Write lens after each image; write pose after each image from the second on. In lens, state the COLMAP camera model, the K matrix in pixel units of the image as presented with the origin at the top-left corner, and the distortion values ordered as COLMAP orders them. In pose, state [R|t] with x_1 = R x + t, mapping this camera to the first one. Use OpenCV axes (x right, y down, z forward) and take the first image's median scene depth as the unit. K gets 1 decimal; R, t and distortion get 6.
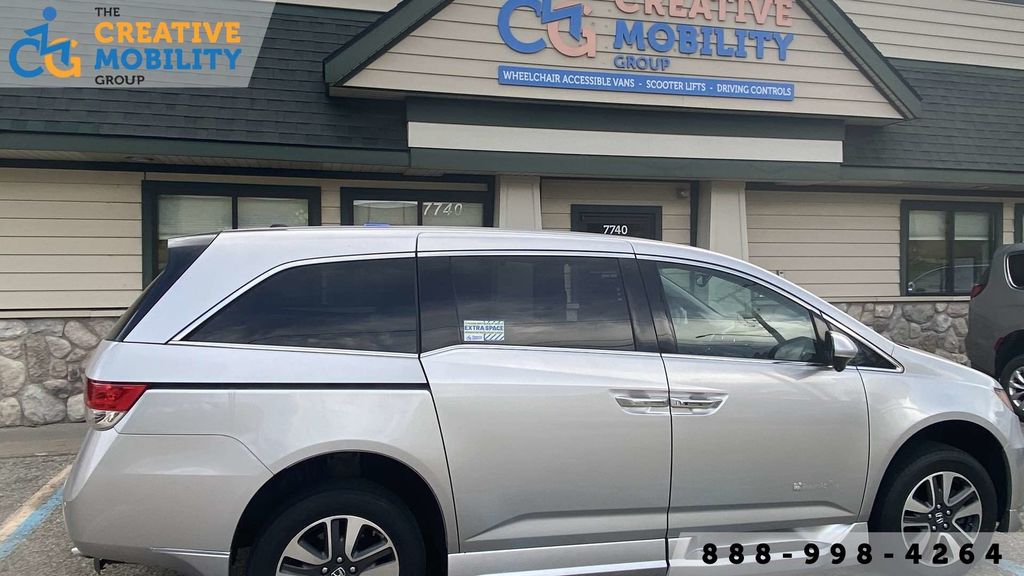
lens RADIAL K [[741.8, 0, 524.5], [0, 741.8, 290.2], [0, 0, 1]] dist [0.092539, -0.129801]
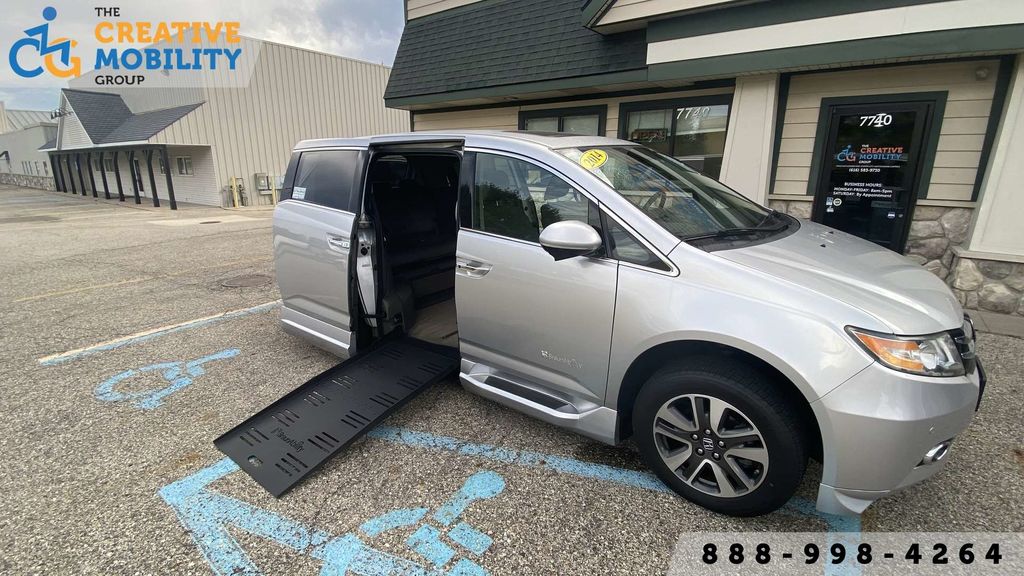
lens RADIAL K [[468.0, 0, 506.9], [0, 468.0, 296.7], [0, 0, 1]] dist [0.016763, -0.020278]
pose [[0.600262, 0.219999, -0.768951, 0.351619], [-0.028886, 0.966761, 0.254045, -0.000936], [0.799281, -0.130282, 0.586665, 0.222079]]
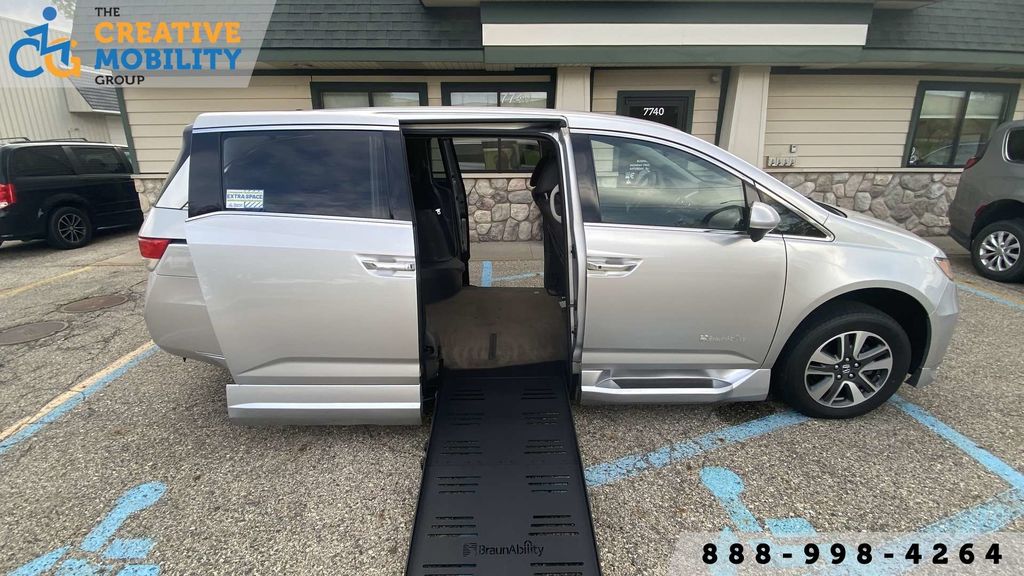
lens RADIAL K [[468.0, 0, 506.9], [0, 468.0, 296.7], [0, 0, 1]] dist [0.016763, -0.020278]
pose [[0.969188, 0.071085, -0.235842, 0.091604], [-0.003085, 0.960882, 0.276942, 0.001421], [0.246303, -0.267682, 0.931494, 0.106636]]
